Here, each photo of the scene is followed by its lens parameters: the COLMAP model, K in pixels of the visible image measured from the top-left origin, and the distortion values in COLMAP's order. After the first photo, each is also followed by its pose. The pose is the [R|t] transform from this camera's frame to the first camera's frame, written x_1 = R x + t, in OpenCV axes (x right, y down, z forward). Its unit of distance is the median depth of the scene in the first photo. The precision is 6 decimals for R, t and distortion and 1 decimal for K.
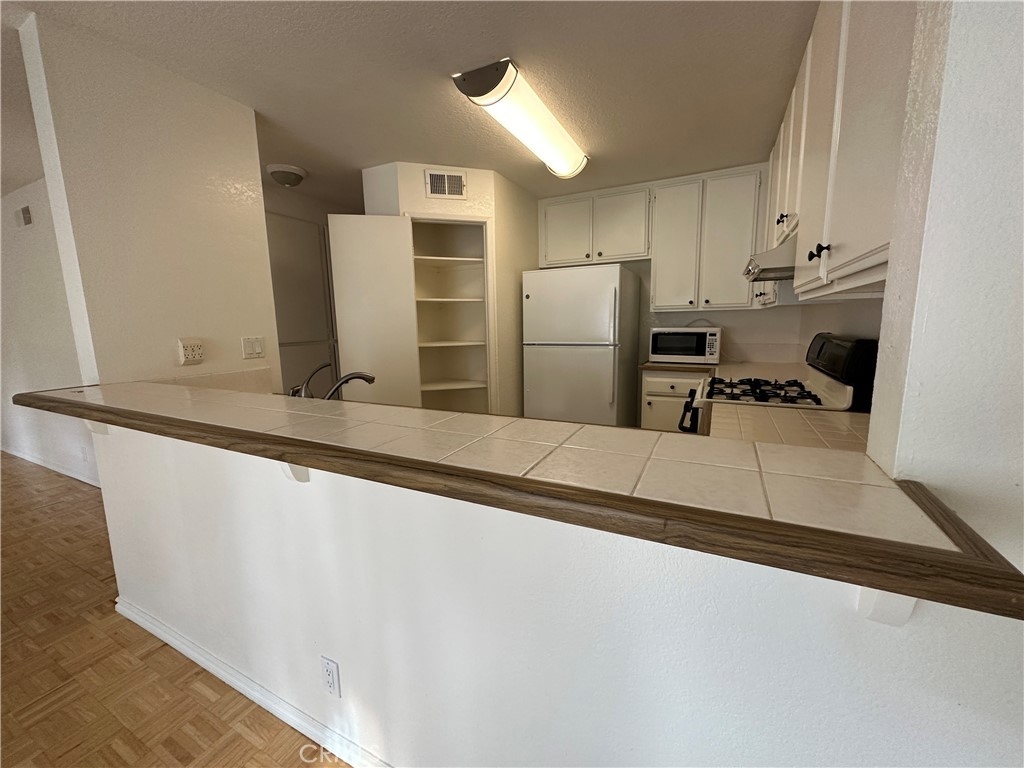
lens RADIAL K [[406.4, 0, 512.6], [0, 406.4, 383.7], [0, 0, 1]] dist [-0.006007, 0.001231]
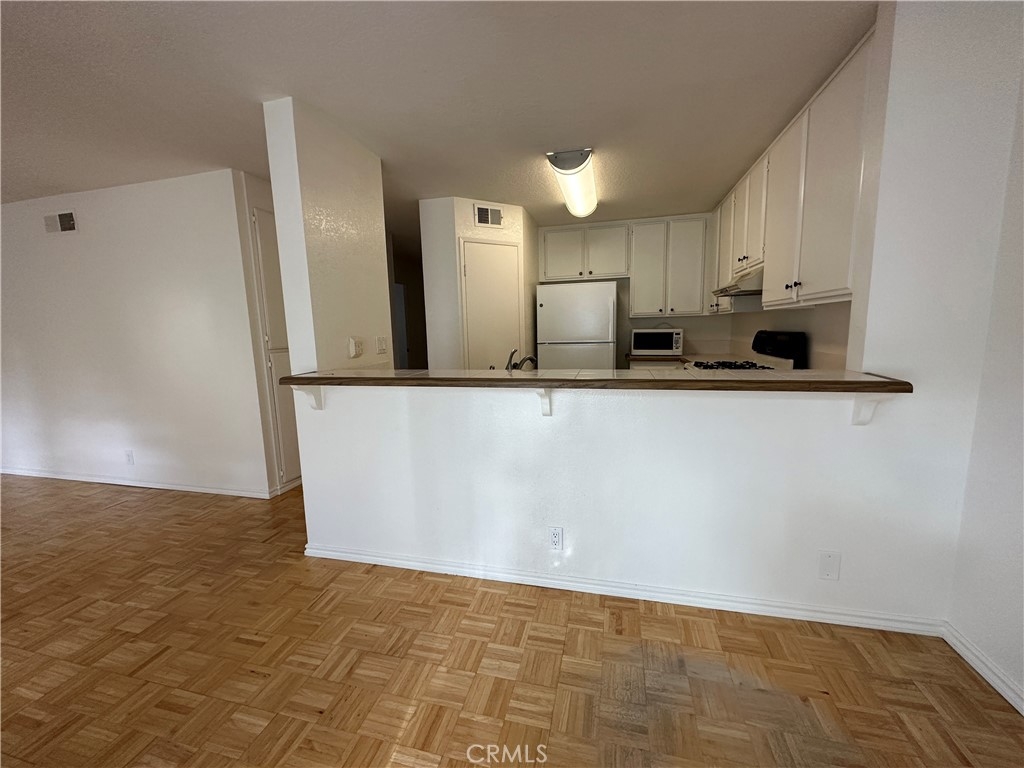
lens RADIAL K [[406.4, 0, 511.1], [0, 406.4, 385.2], [0, 0, 1]] dist [-0.006007, 0.001231]
pose [[0.975541, -0.036200, 0.216817, -0.365003], [0.039088, 0.999195, -0.009047, 0.043756], [-0.216314, 0.017300, 0.976170, -0.218691]]
